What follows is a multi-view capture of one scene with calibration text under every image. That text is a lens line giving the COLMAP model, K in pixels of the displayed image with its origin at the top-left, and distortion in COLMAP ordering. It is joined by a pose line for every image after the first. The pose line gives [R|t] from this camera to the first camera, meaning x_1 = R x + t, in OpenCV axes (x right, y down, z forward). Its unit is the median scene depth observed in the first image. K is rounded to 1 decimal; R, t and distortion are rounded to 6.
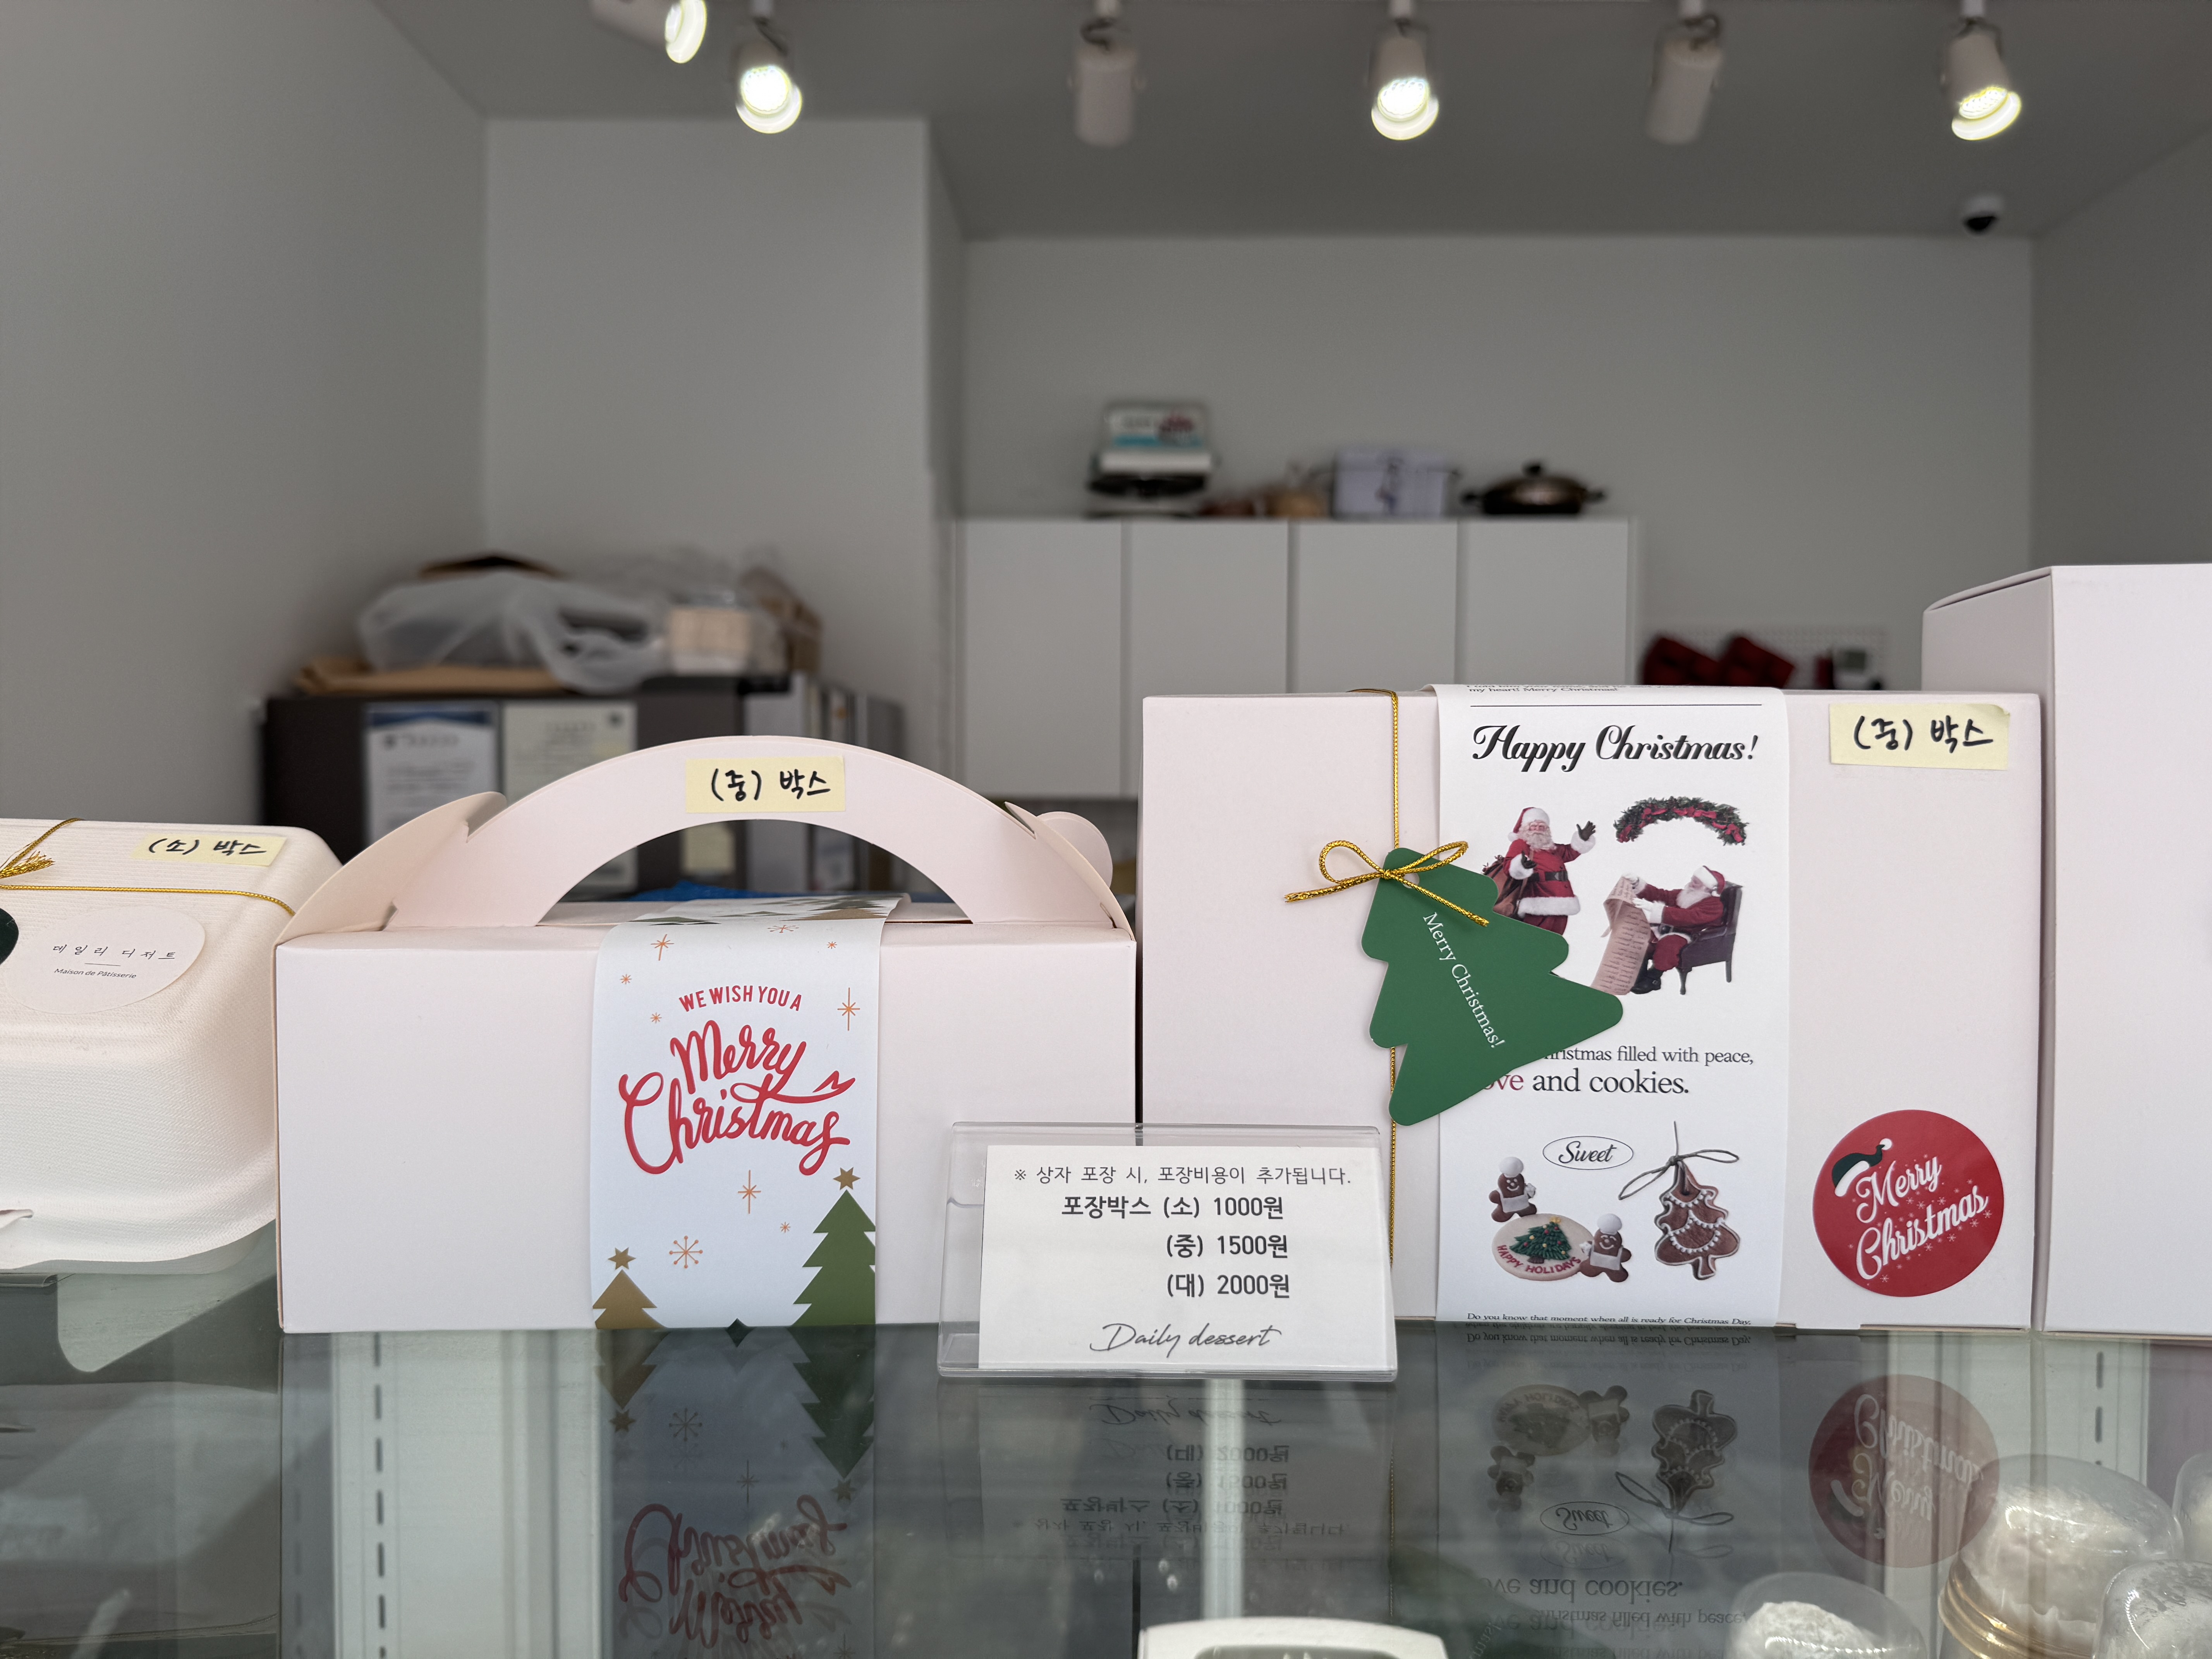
lens RADIAL K [[1580.0, 0, 1106.0], [0, 1580.0, 829.5], [0, 0, 1]] dist [0.141884, -0.263113]
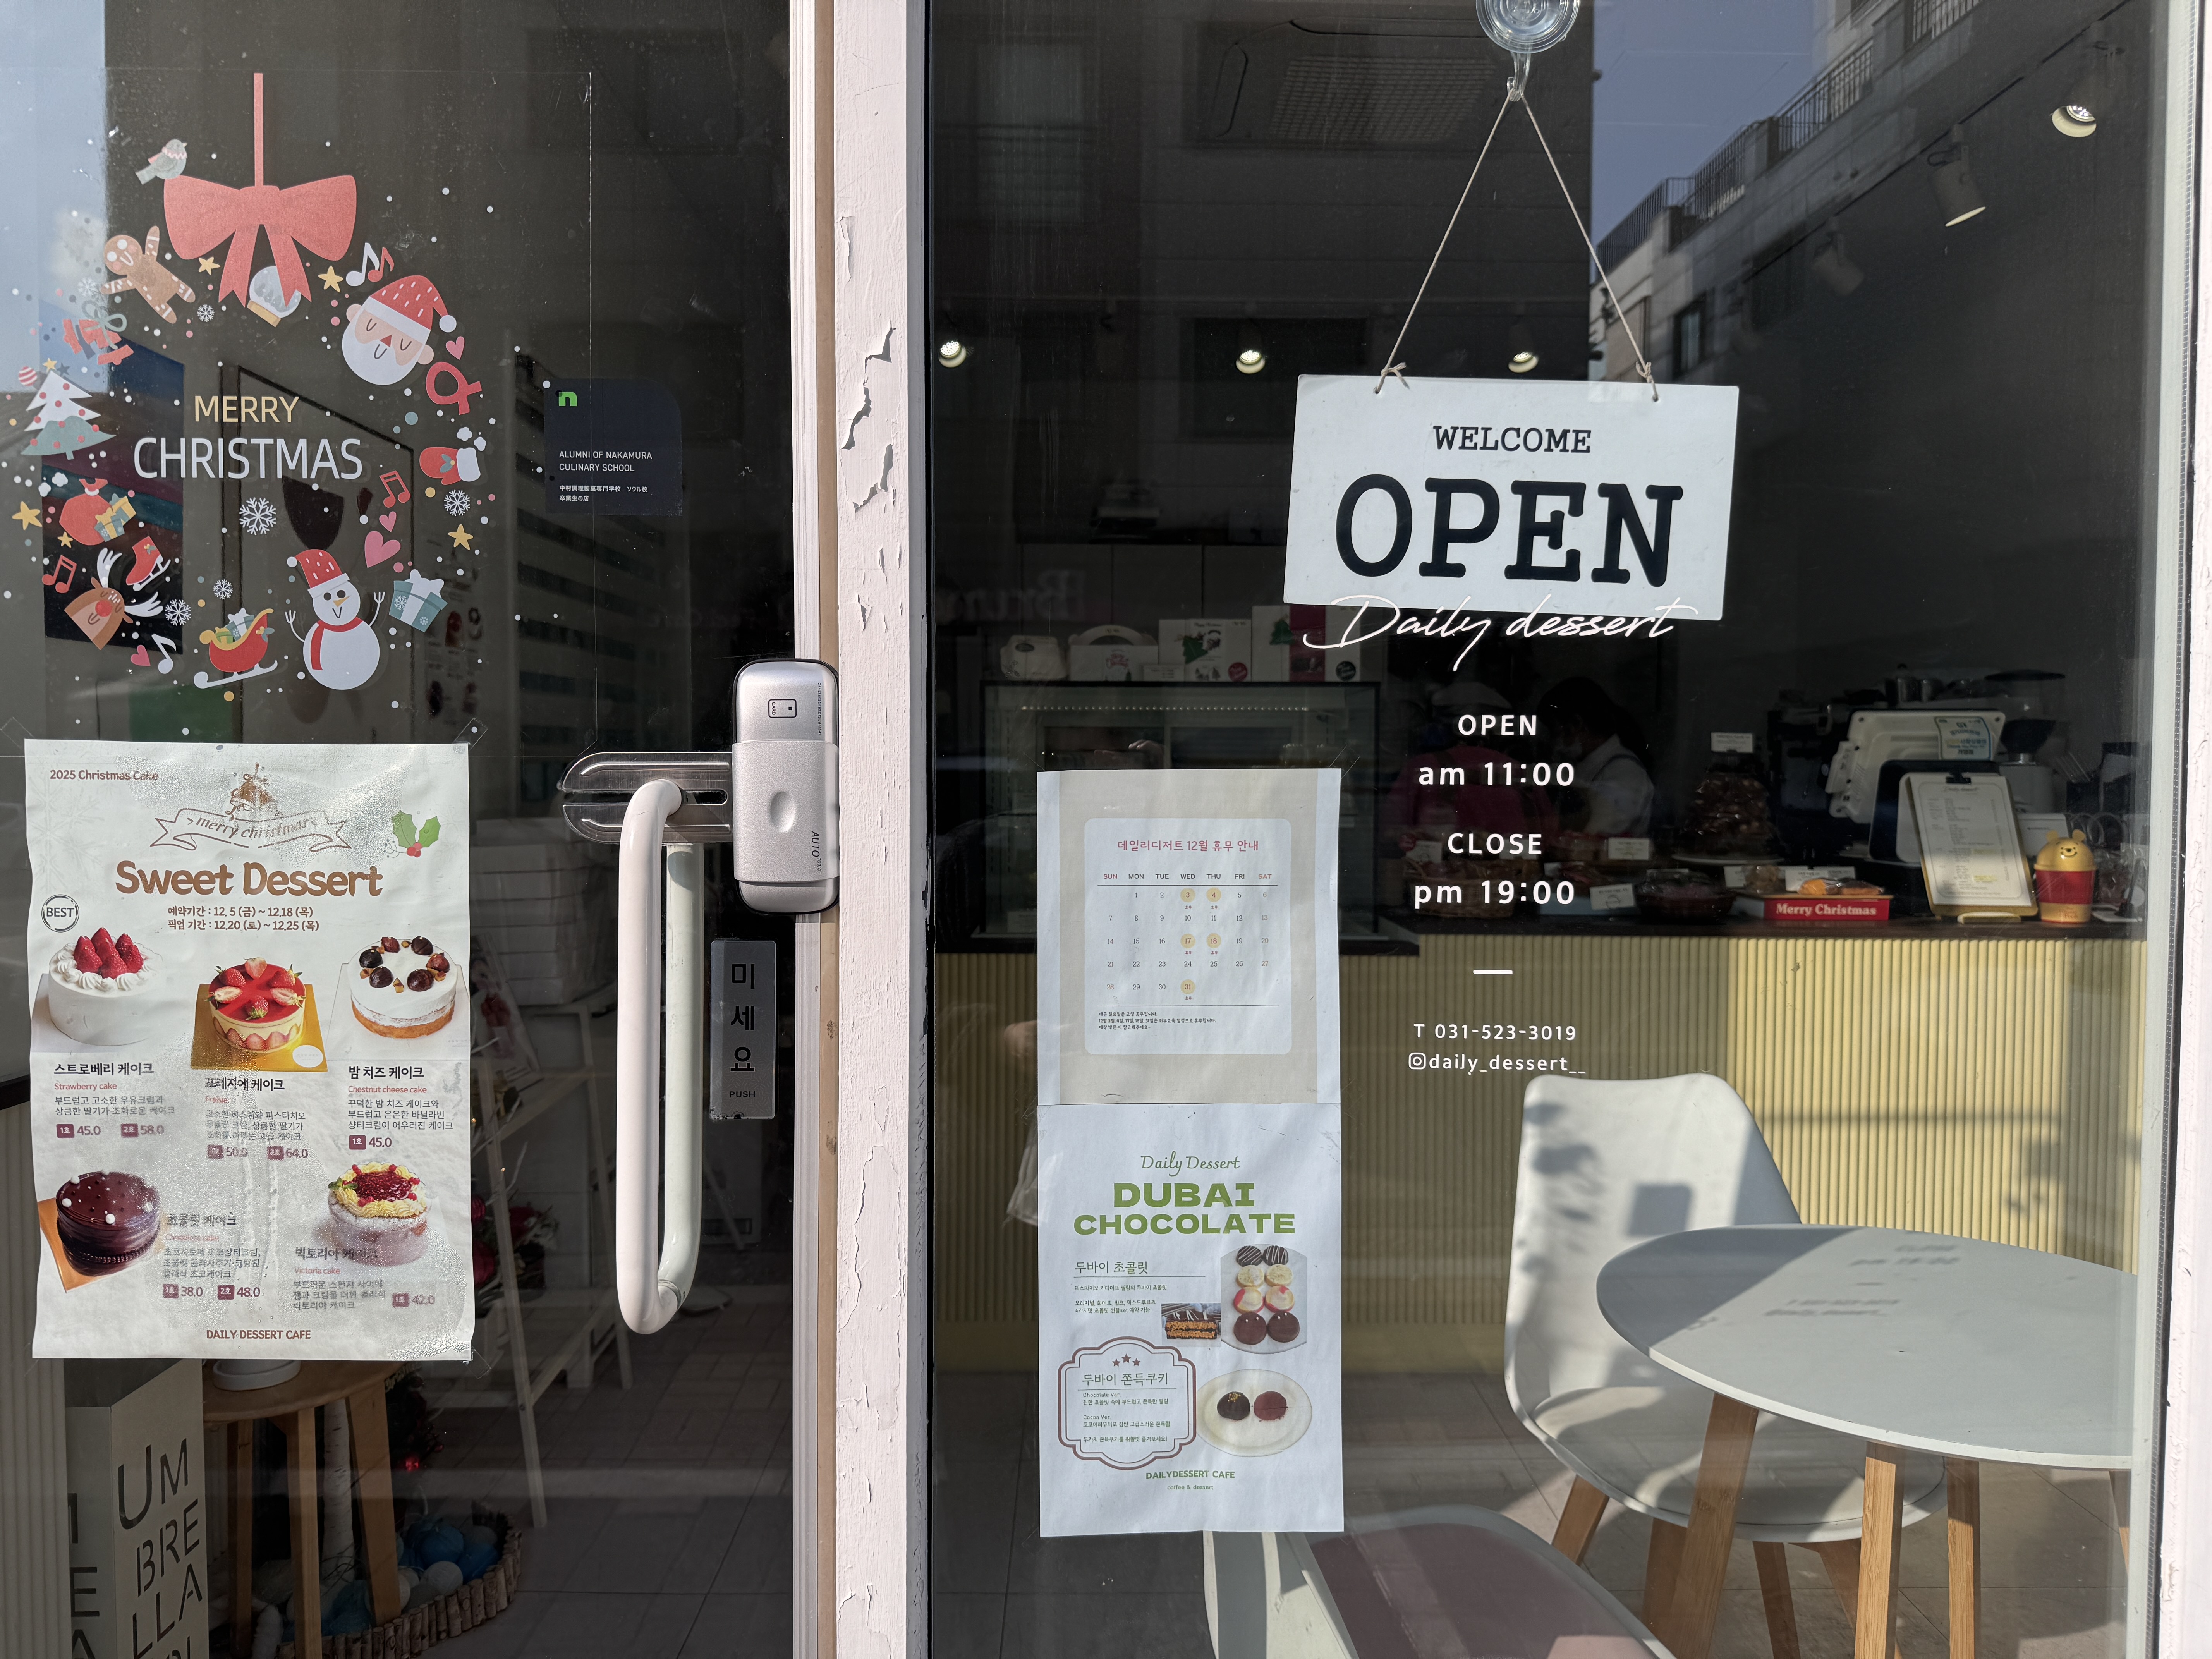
lens RADIAL K [[1580.0, 0, 1106.0], [0, 1580.0, 829.5], [0, 0, 1]] dist [0.141884, -0.263113]
pose [[0.999313, -0.003426, 0.036898, -0.640190], [0.002718, 0.999812, 0.019208, 0.975405], [-0.036957, -0.019094, 0.999134, -8.351030]]
